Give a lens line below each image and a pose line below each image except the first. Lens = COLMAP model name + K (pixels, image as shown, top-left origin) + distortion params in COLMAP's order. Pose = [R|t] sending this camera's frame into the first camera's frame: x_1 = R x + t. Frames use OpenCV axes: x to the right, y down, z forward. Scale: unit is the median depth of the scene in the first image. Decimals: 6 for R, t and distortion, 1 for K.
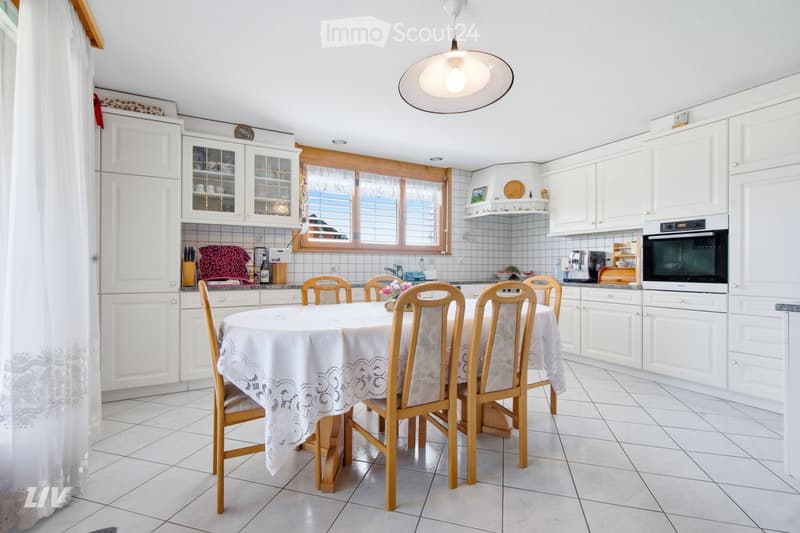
lens RADIAL K [[366.7, 0, 400.0], [0, 366.7, 266.5], [0, 0, 1]] dist [0.000922, 0.000075]
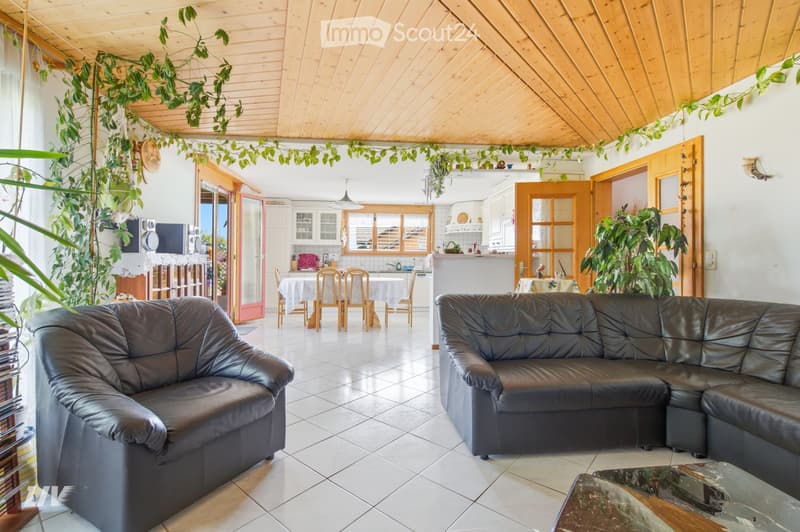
lens RADIAL K [[353.4, 0, 400.0], [0, 353.4, 266.0], [0, 0, 1]] dist [-0.000156, -0.000005]
pose [[0.909132, 0.013293, -0.416296, 0.958644], [-0.007312, 0.999846, 0.015958, -0.017189], [0.416444, -0.011464, 0.909089, -0.781525]]
